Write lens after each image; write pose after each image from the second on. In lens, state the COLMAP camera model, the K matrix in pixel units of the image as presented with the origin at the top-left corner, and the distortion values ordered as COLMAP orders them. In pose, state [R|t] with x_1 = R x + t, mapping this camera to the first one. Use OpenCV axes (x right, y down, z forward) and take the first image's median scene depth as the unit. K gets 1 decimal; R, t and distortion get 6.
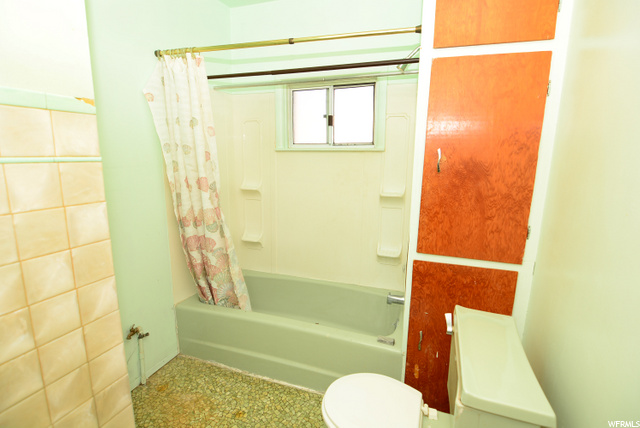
lens RADIAL K [[304.0, 0, 320.0], [0, 304.0, 214.0], [0, 0, 1]] dist [-0.002361, -0.017700]
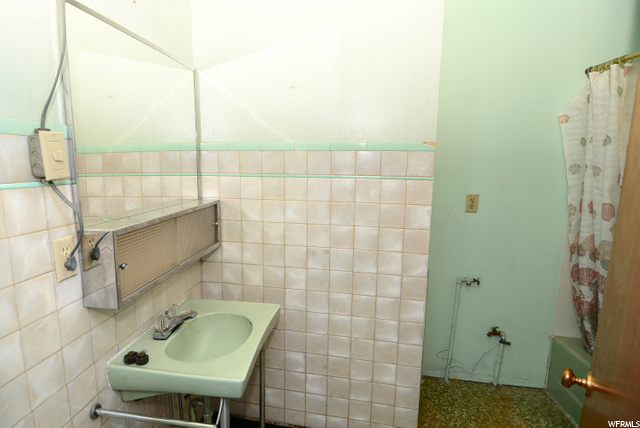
lens RADIAL K [[304.0, 0, 320.0], [0, 304.0, 214.0], [0, 0, 1]] dist [-0.002361, -0.017700]
pose [[0.254577, 0.139649, -0.956916, 0.214529], [-0.196290, 0.976382, 0.090269, -0.009452], [0.946922, 0.164853, 0.275976, 0.010568]]
